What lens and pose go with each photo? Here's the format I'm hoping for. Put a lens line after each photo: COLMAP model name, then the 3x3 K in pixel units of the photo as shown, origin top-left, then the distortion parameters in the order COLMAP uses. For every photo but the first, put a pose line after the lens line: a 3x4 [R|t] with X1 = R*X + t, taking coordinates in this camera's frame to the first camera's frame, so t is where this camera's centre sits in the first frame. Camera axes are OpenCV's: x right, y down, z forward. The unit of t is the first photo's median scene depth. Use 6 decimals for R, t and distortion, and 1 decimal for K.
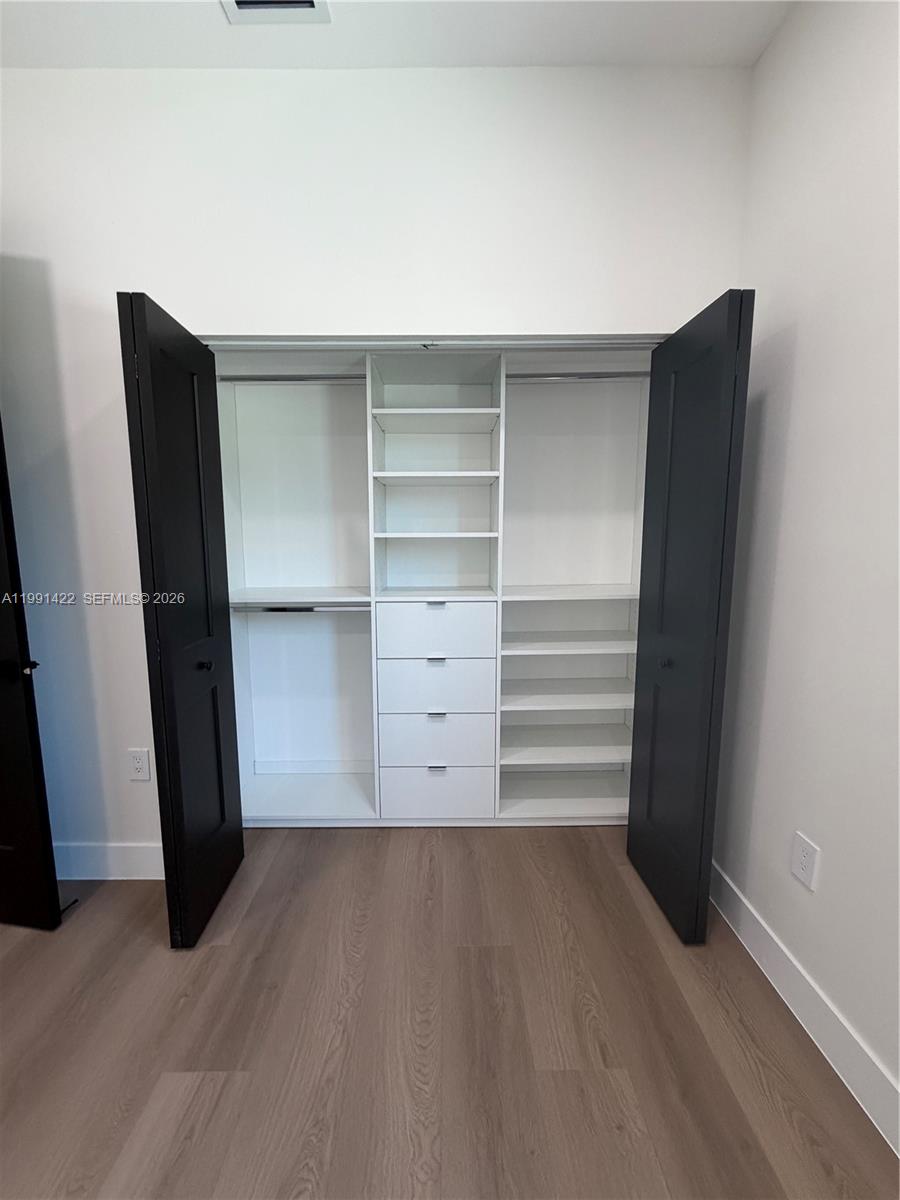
lens RADIAL K [[486.2, 0, 427.7], [0, 486.2, 602.4], [0, 0, 1]] dist [0.000375, 0.000636]
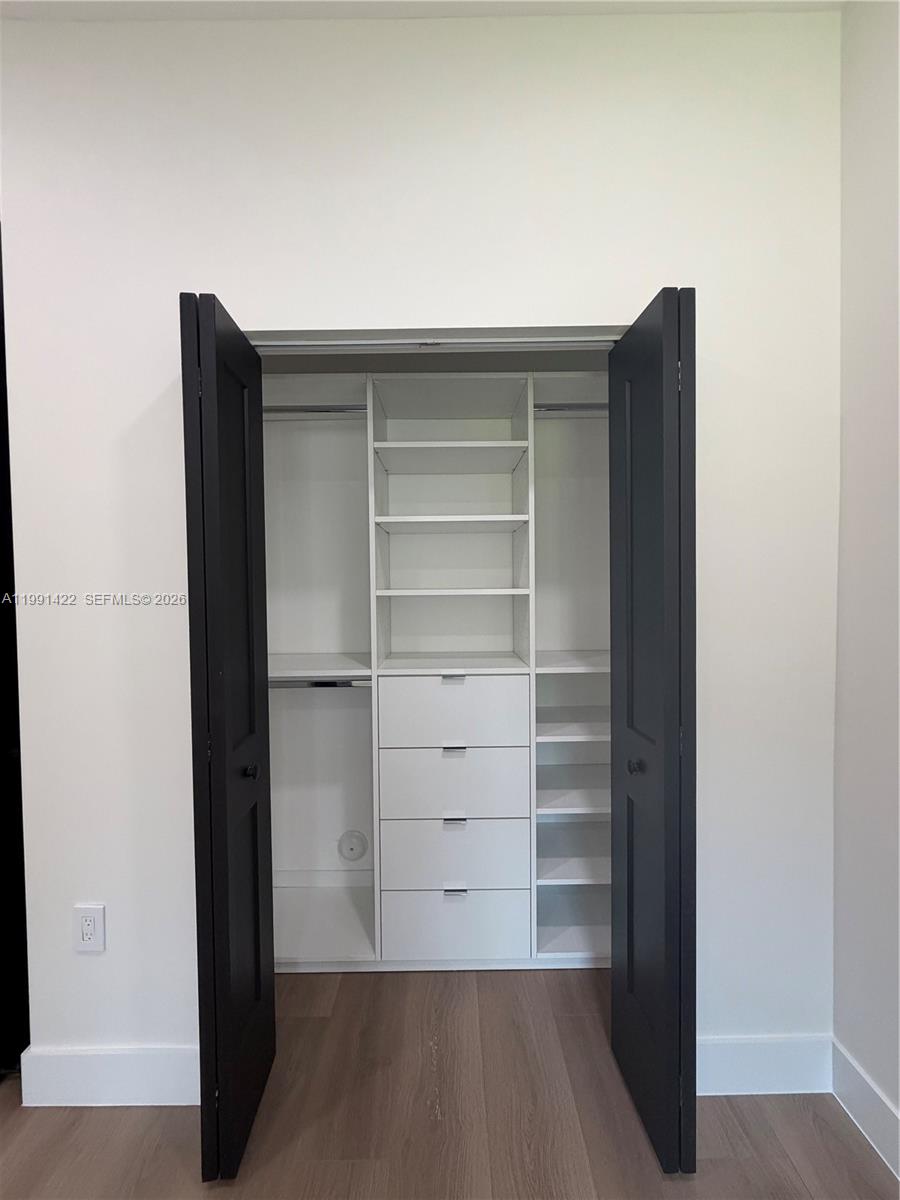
lens RADIAL K [[486.2, 0, 439.4], [0, 486.2, 597.7], [0, 0, 1]] dist [0.000375, 0.000636]
pose [[0.999734, -0.007349, 0.021874, -0.021616], [0.009542, 0.994749, -0.101898, -0.045486], [-0.021011, 0.102079, 0.994554, 0.189799]]
